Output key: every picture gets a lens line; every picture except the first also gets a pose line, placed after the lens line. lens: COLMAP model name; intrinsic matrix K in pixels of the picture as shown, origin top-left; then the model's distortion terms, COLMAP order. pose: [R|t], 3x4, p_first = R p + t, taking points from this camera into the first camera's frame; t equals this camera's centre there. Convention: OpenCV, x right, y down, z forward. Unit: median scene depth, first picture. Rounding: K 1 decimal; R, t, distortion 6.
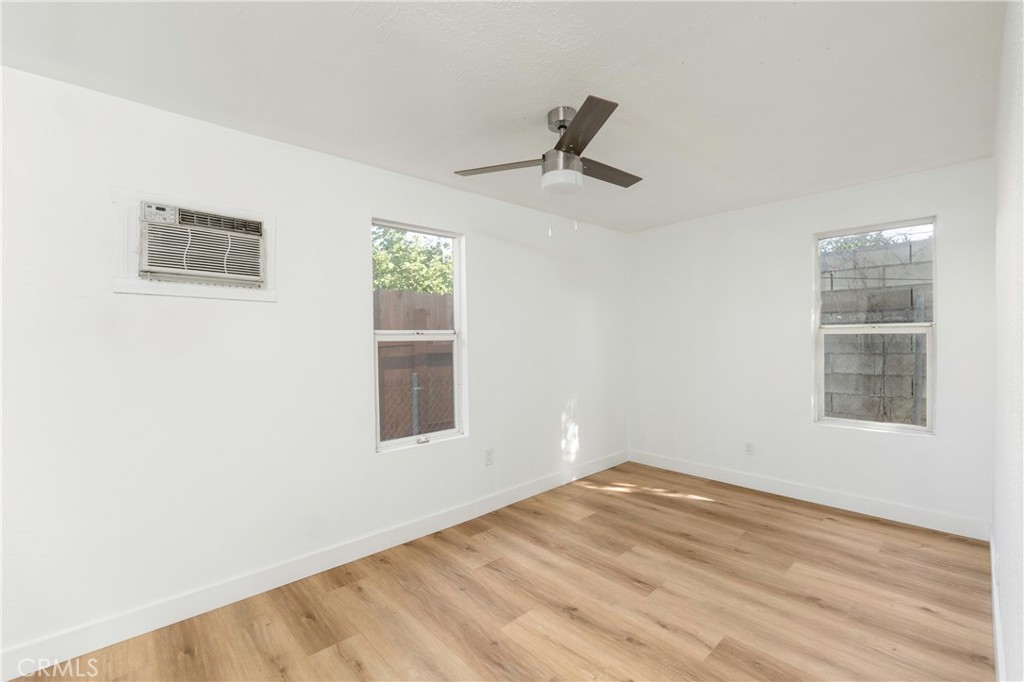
lens RADIAL K [[438.0, 0, 510.1], [0, 438.0, 341.8], [0, 0, 1]] dist [-0.000327, -0.000036]
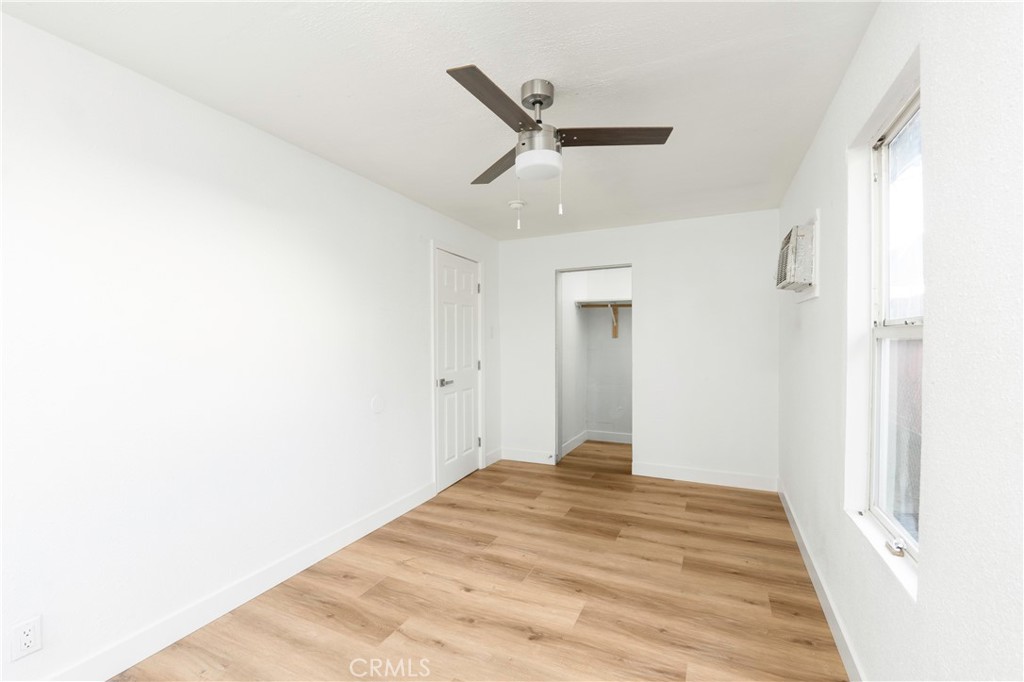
lens RADIAL K [[438.0, 0, 510.1], [0, 438.0, 341.8], [0, 0, 1]] dist [-0.000327, -0.000036]
pose [[-0.925954, 0.018104, -0.377202, 0.528397], [0.013932, 0.999808, 0.013786, -0.014385], [0.377379, 0.007510, -0.926028, 1.849909]]
